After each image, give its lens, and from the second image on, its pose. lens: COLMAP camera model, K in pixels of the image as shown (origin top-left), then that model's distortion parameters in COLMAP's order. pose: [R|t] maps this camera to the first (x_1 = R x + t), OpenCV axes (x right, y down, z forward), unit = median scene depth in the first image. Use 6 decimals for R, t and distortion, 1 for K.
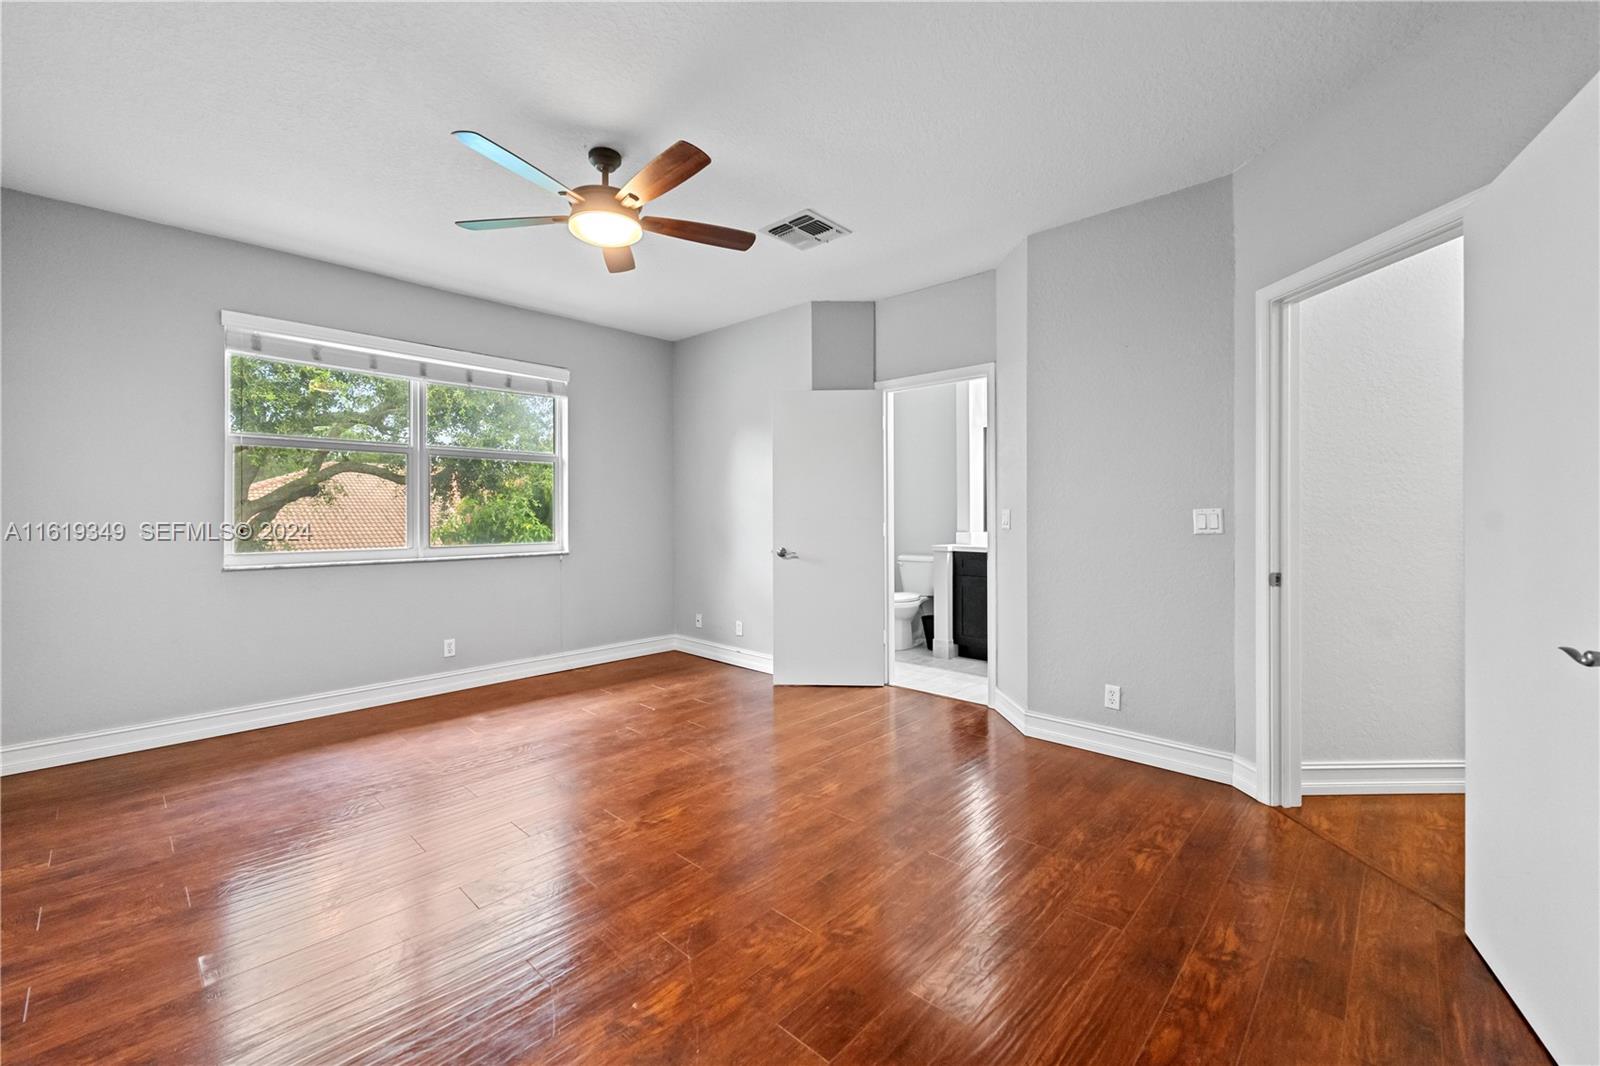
lens RADIAL K [[652.8, 0, 792.9], [0, 652.8, 516.3], [0, 0, 1]] dist [-0.000639, -0.000413]
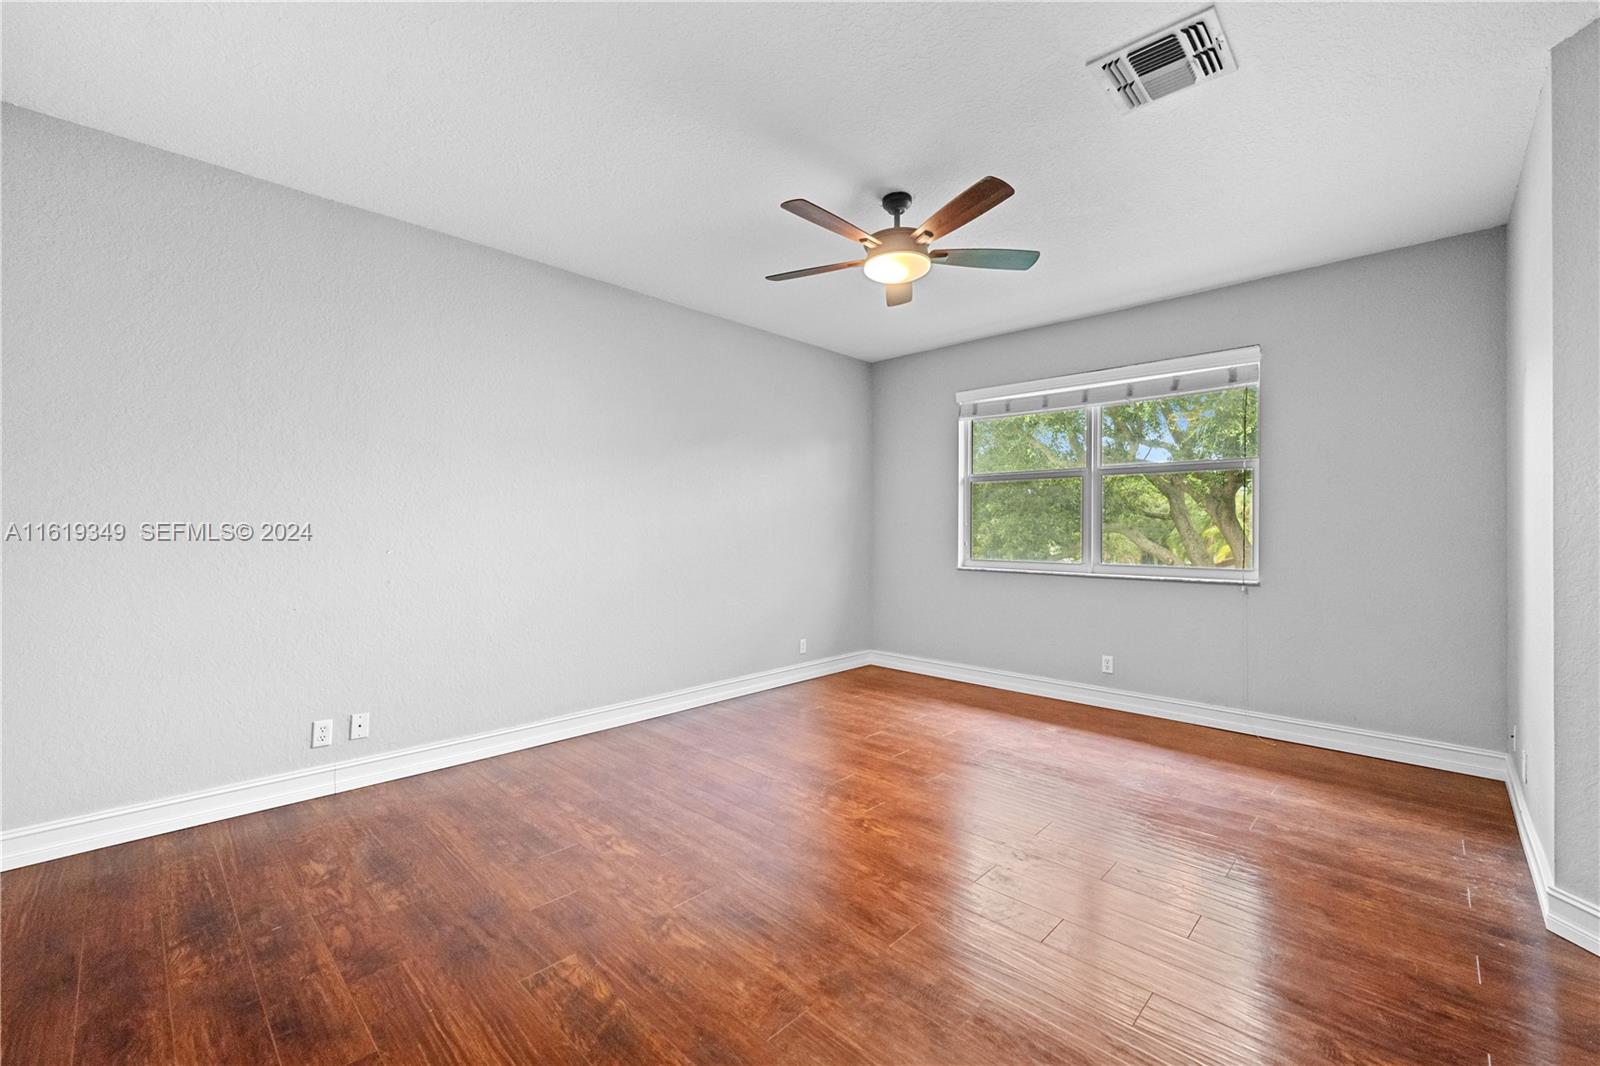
lens RADIAL K [[652.8, 0, 792.9], [0, 652.8, 516.3], [0, 0, 1]] dist [-0.000639, -0.000413]
pose [[-0.008566, -0.016716, -0.999824, 0.605775], [-0.010977, 0.999802, -0.016622, -0.006134], [0.999903, 0.010833, -0.008748, 0.637759]]
